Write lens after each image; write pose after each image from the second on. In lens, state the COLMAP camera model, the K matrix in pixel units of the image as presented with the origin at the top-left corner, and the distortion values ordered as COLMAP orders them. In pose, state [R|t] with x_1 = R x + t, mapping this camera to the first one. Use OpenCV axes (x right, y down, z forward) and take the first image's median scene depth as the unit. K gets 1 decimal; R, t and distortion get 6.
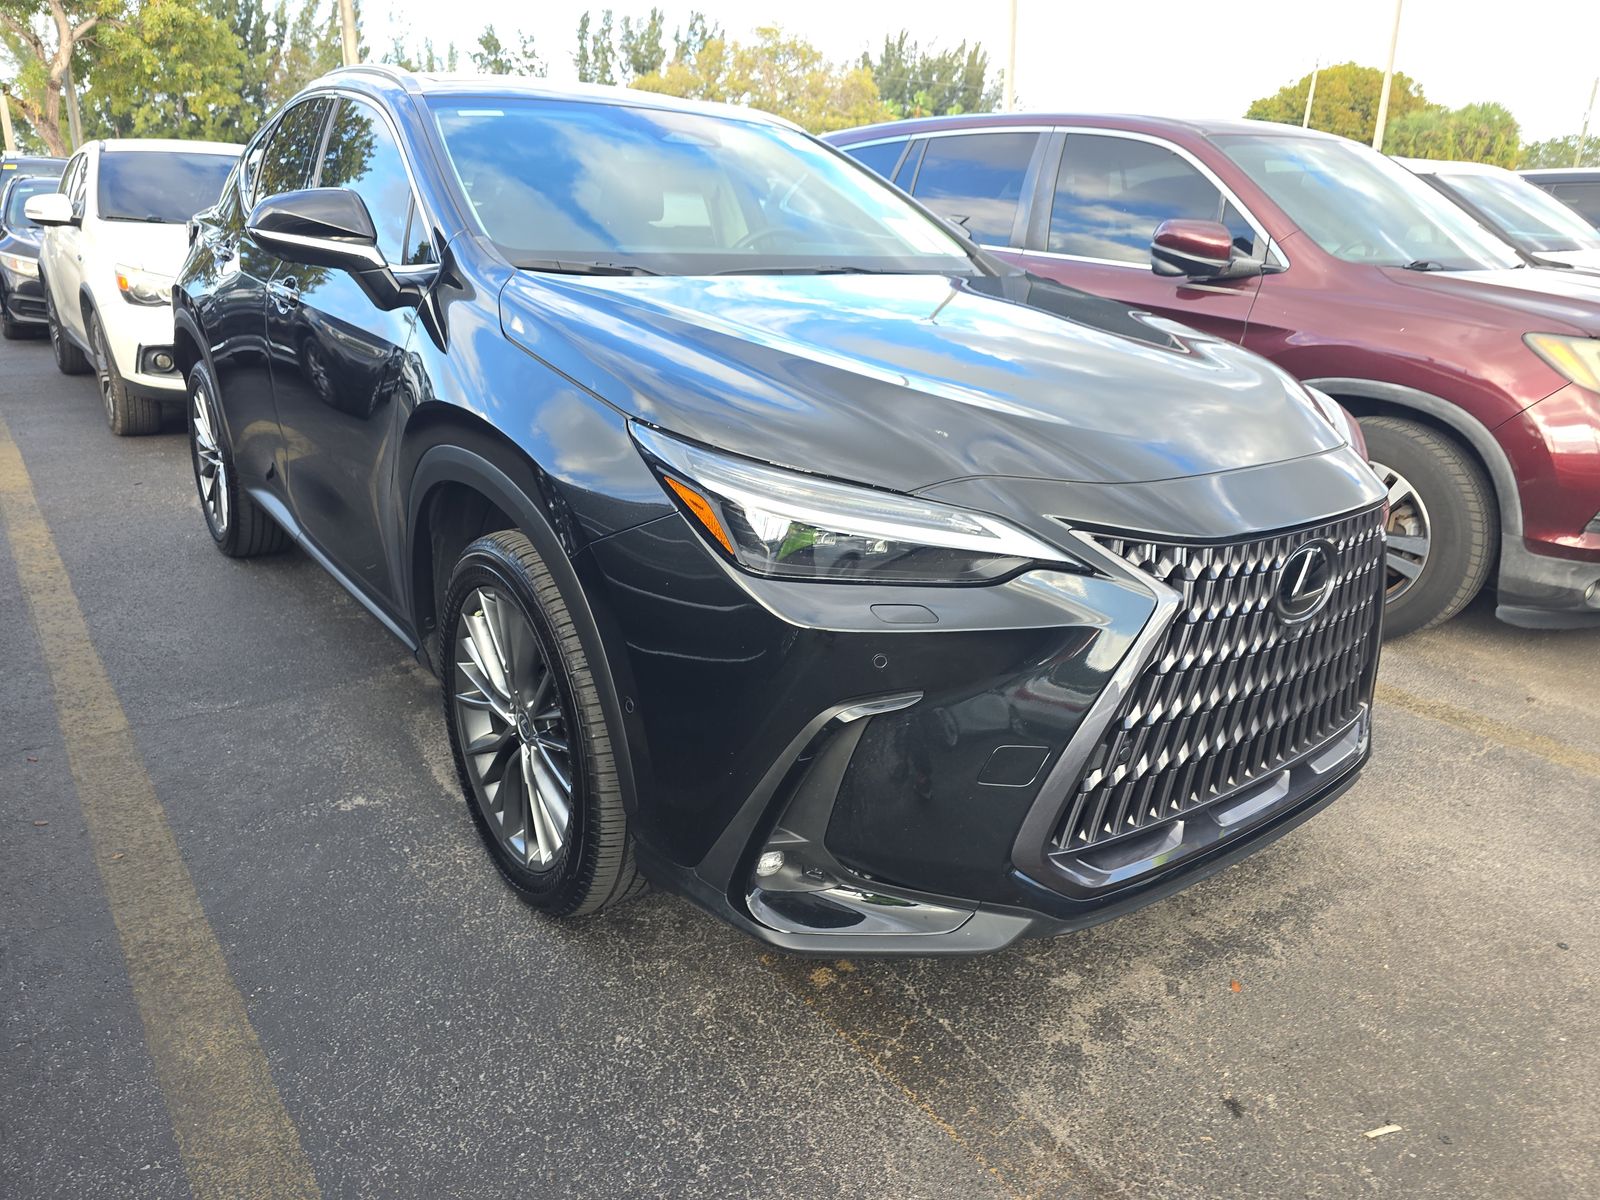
lens RADIAL K [[1078.8, 0, 792.6], [0, 1078.8, 581.3], [0, 0, 1]] dist [0.008944, -0.000128]
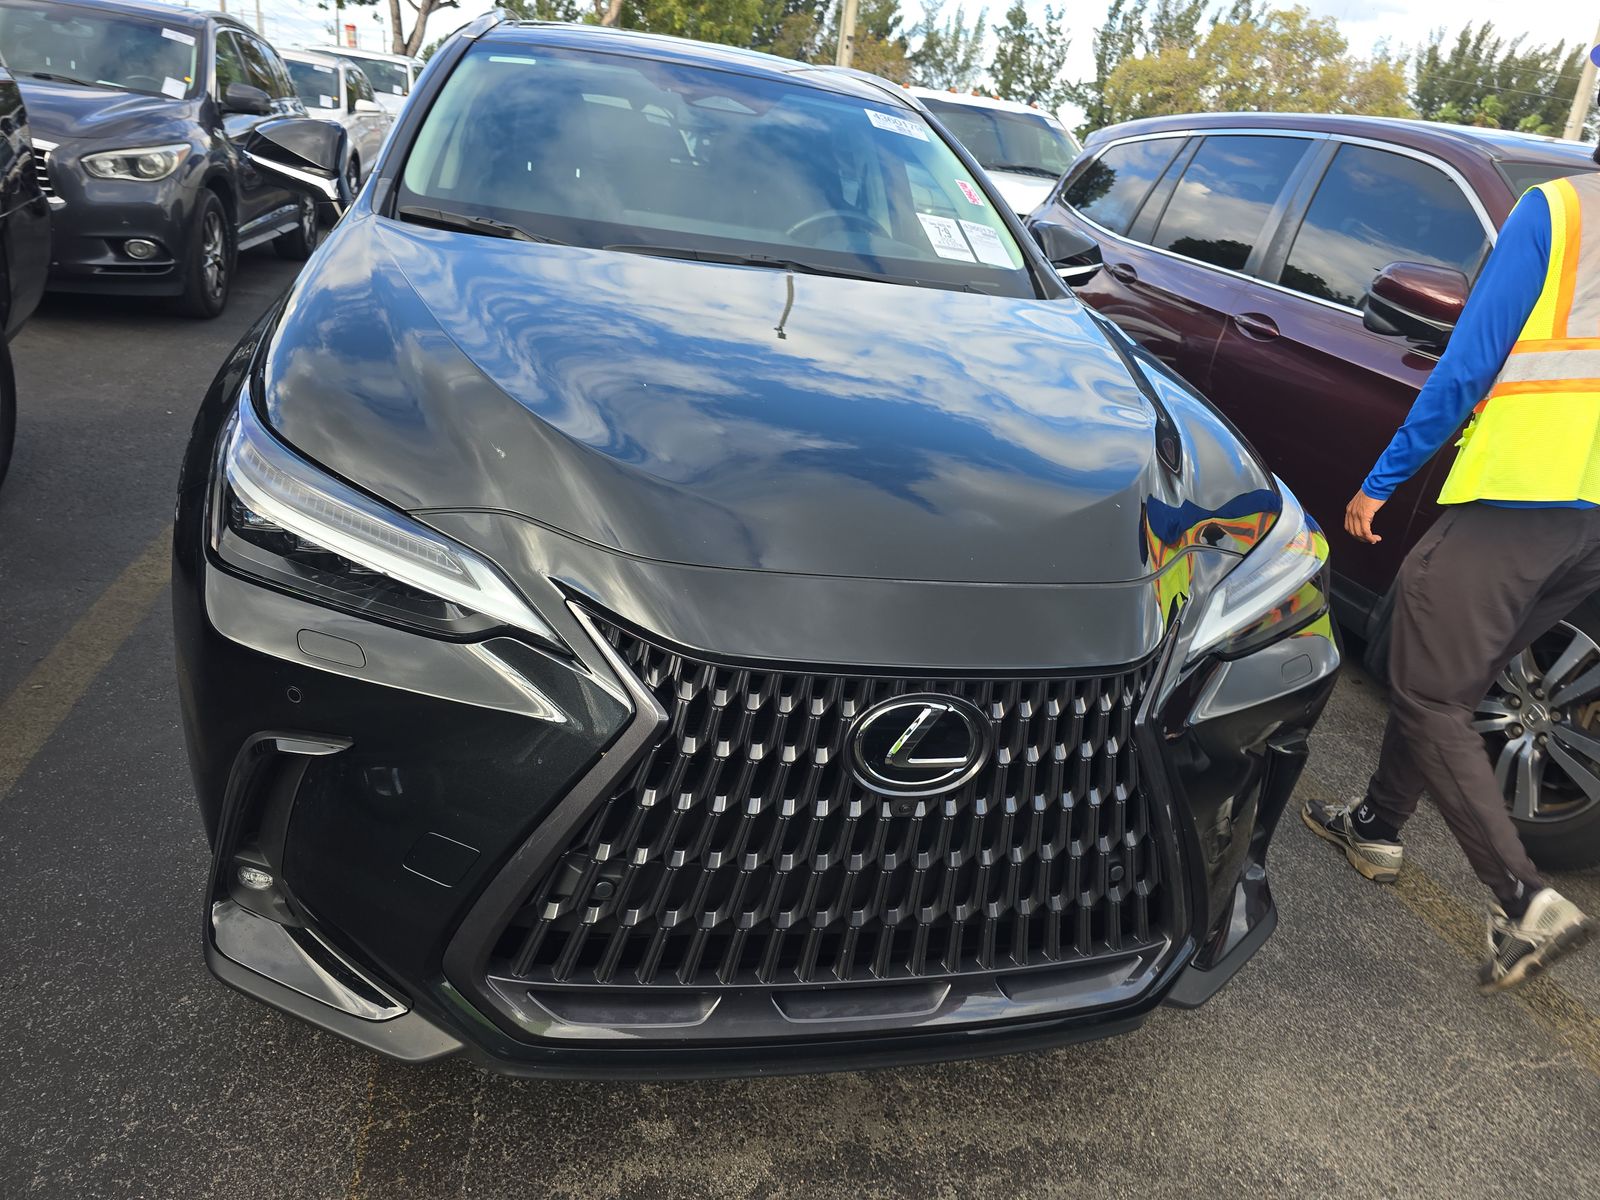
lens RADIAL K [[1078.8, 0, 792.6], [0, 1078.8, 581.3], [0, 0, 1]] dist [0.008944, -0.000128]
pose [[0.908324, 0.230134, -0.349265, 0.488227], [-0.224061, 0.972830, 0.058298, -0.103862], [0.353192, 0.025303, 0.935209, 0.218331]]
